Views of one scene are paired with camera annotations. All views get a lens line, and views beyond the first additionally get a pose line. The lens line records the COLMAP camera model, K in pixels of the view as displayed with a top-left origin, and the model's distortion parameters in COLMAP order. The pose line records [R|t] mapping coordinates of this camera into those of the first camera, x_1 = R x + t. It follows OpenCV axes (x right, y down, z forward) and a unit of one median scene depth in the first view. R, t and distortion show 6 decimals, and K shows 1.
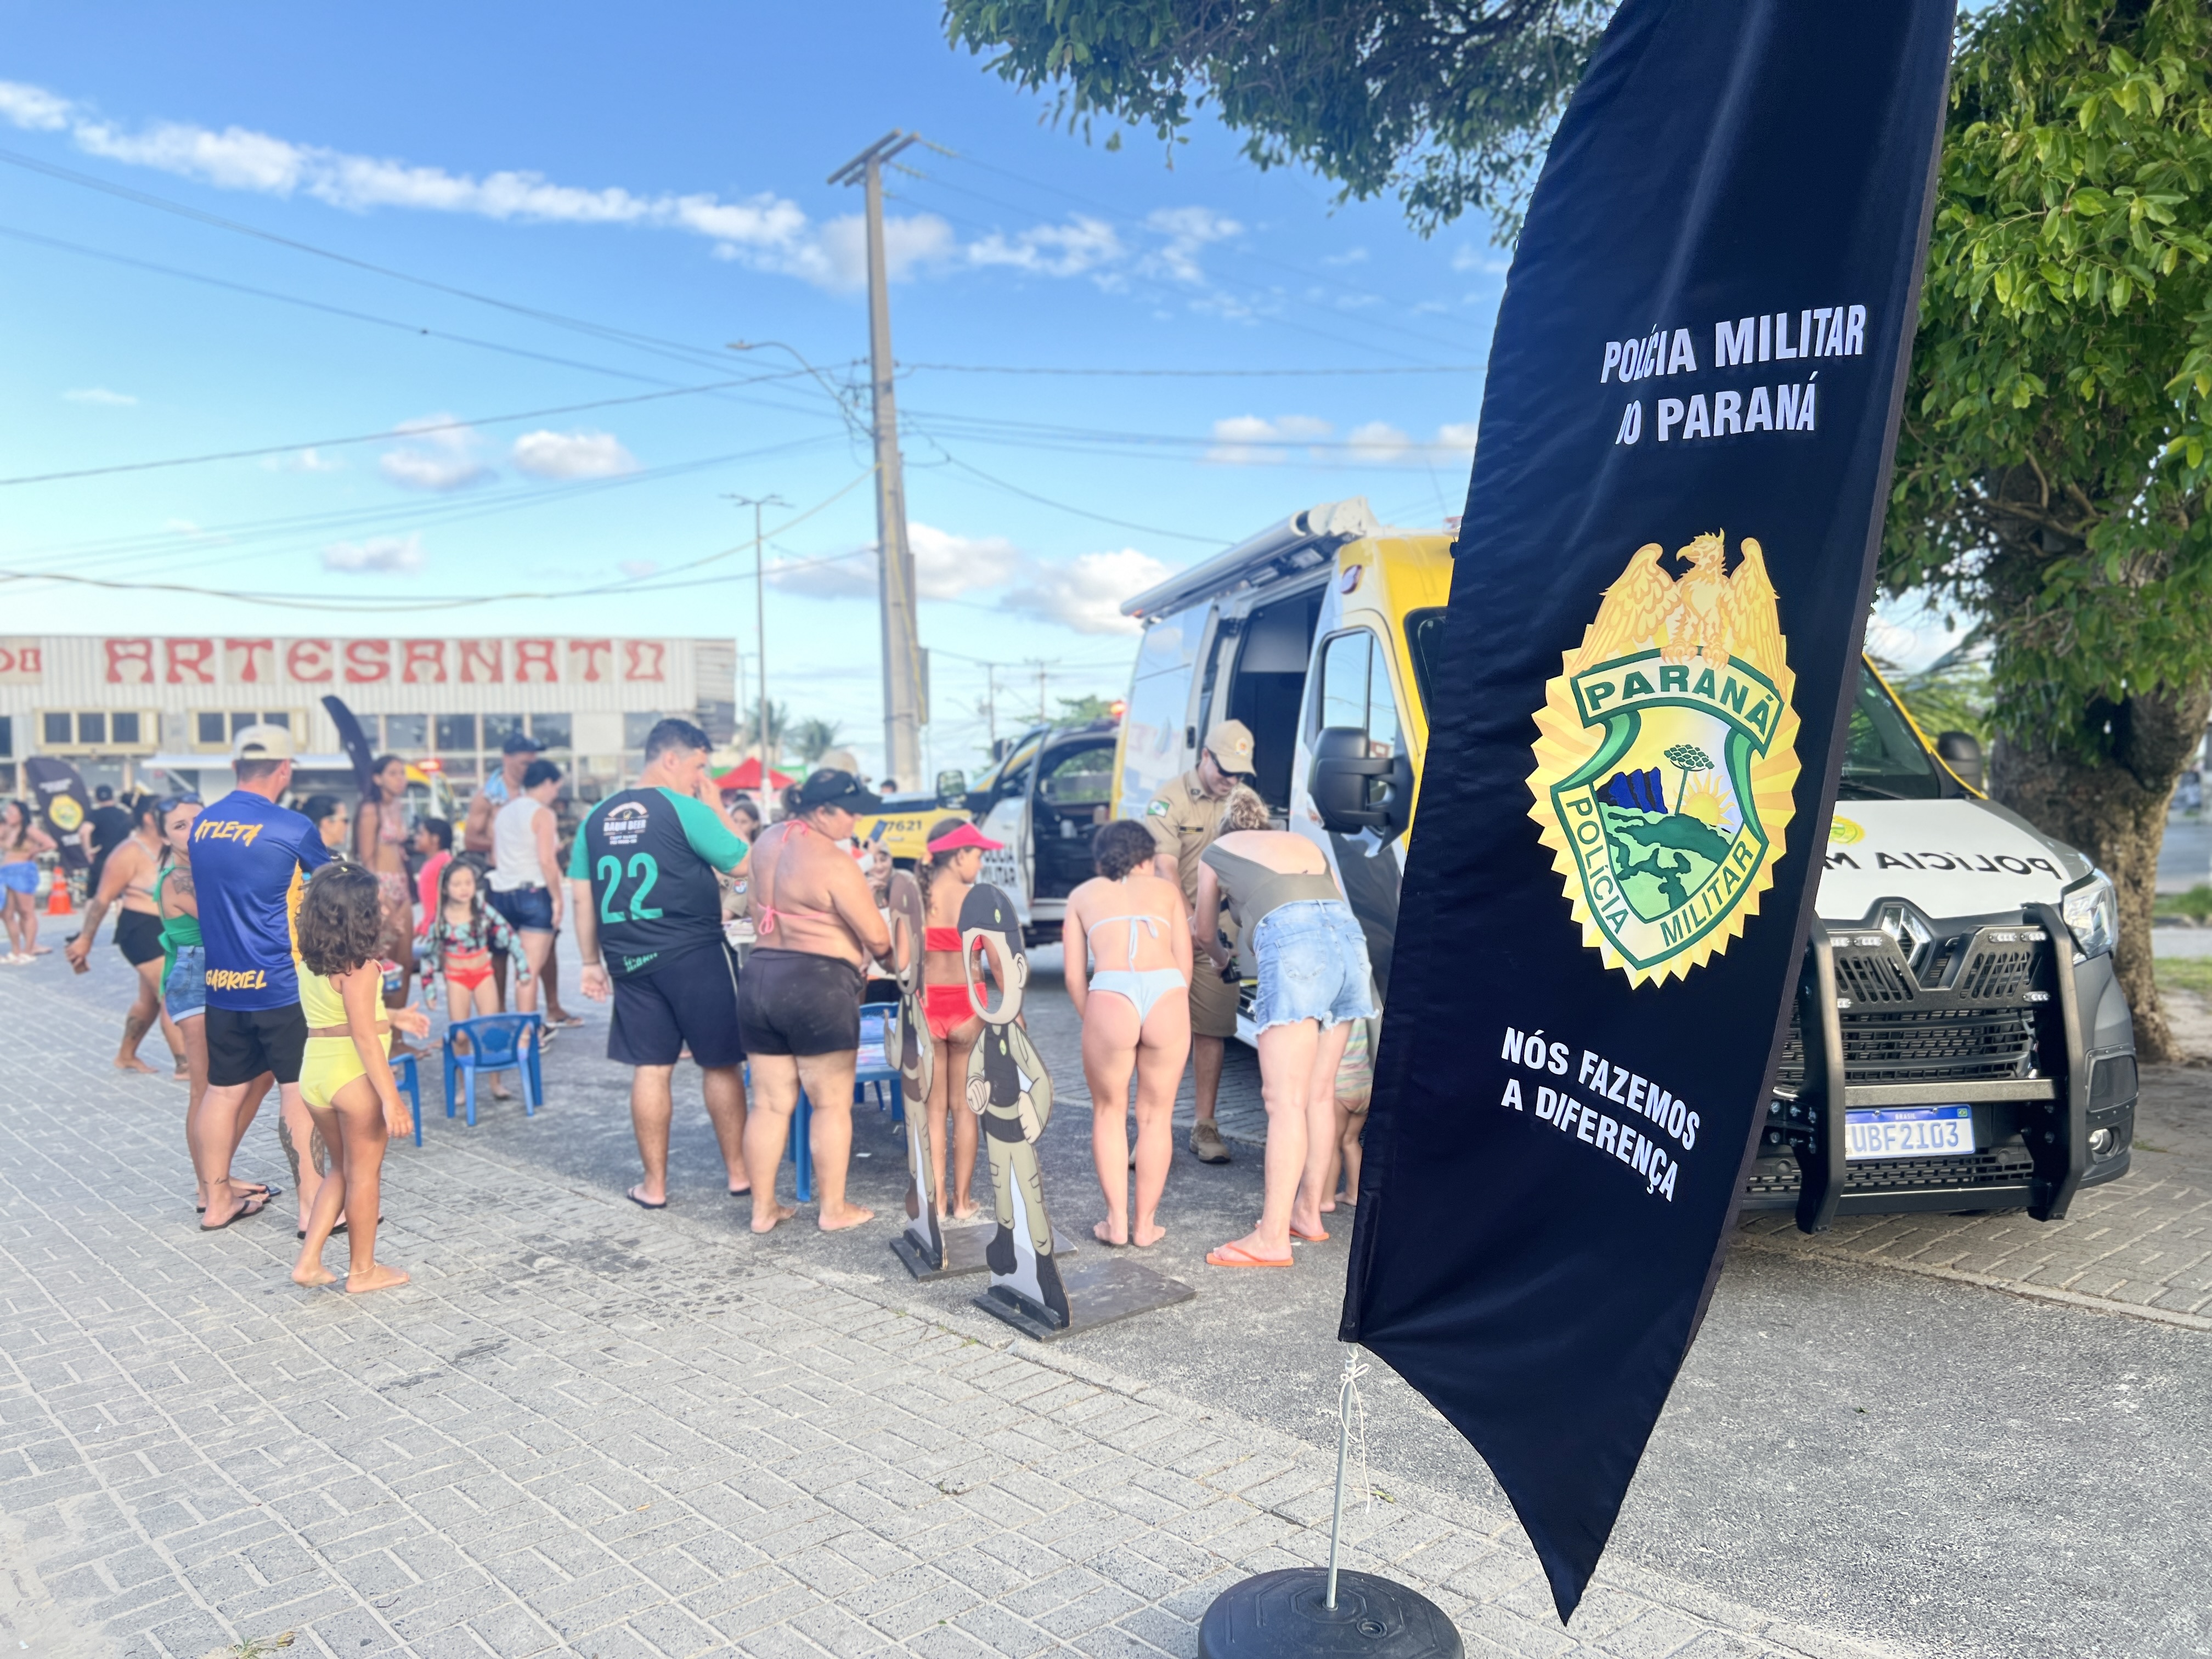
lens RADIAL K [[1658.6, 0, 1114.5], [0, 1658.6, 831.4], [0, 0, 1]] dist [-0.000970, -0.008826]
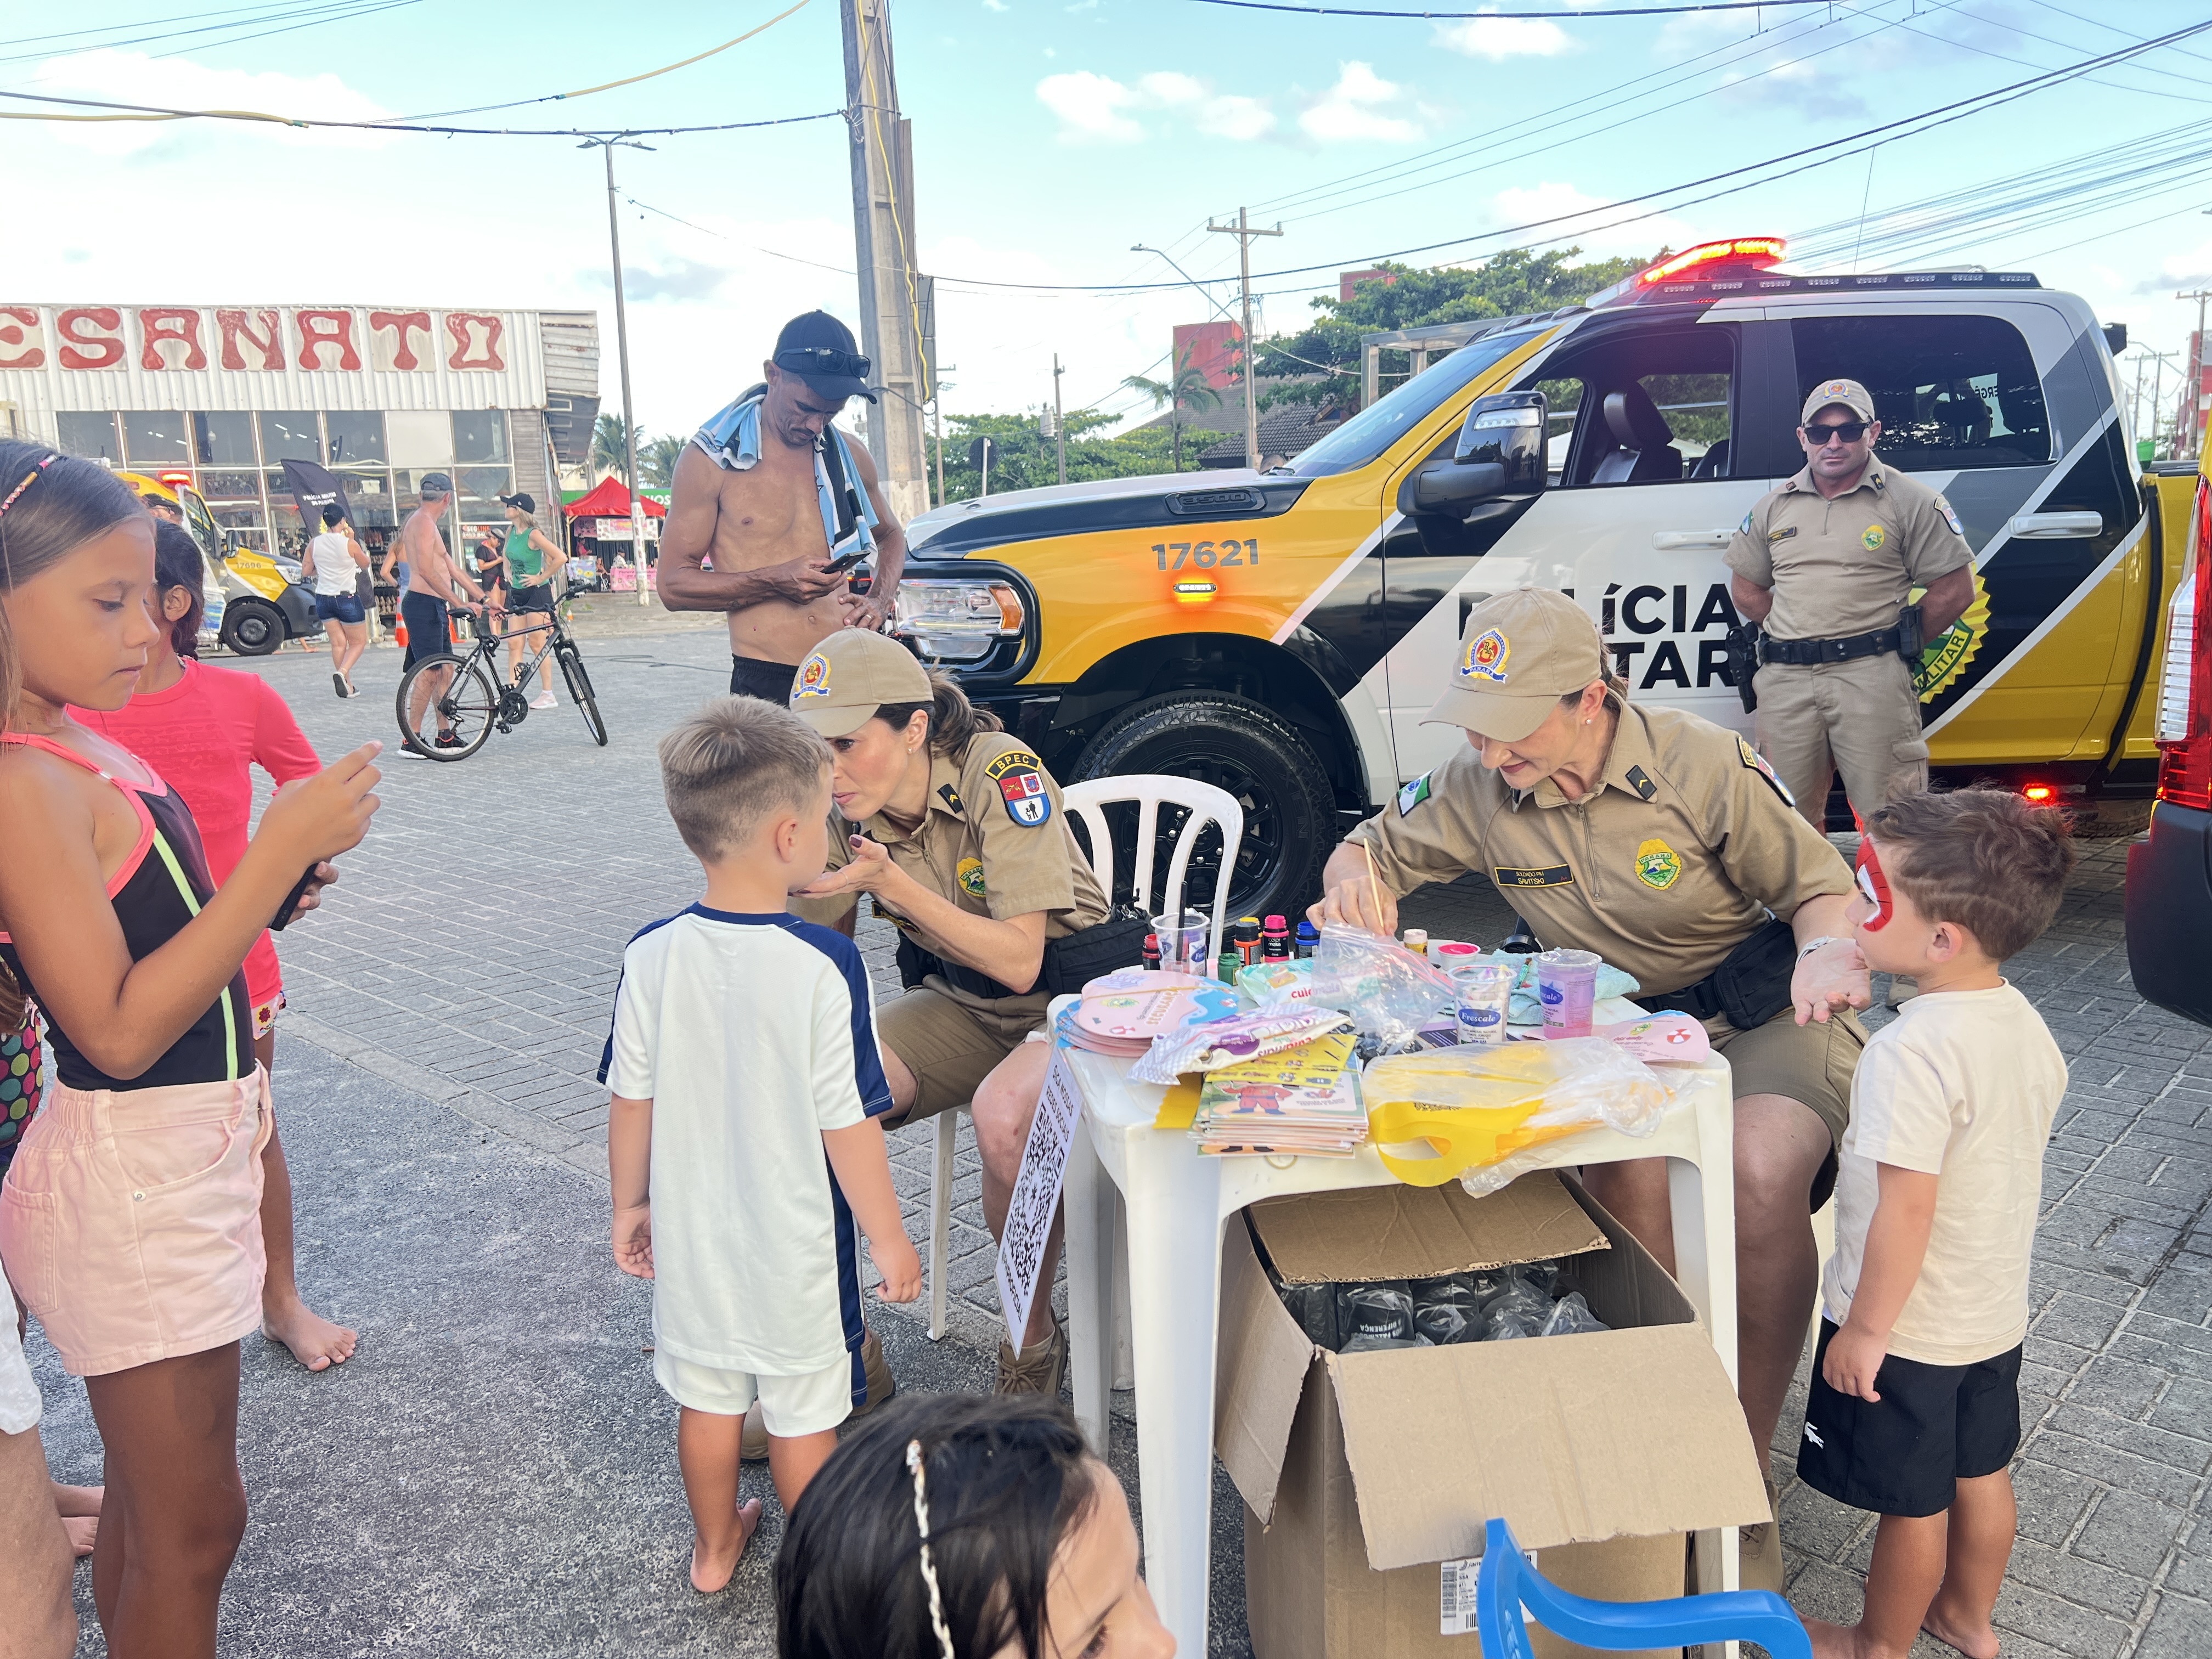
lens RADIAL K [[1658.6, 0, 1095.3], [0, 1658.6, 832.9], [0, 0, 1]] dist [-0.000970, -0.008826]
pose [[0.997214, -0.019611, 0.071974, -0.061483], [0.007783, 0.986911, 0.161079, -0.000951], [-0.074191, -0.160070, 0.984314, 0.203494]]
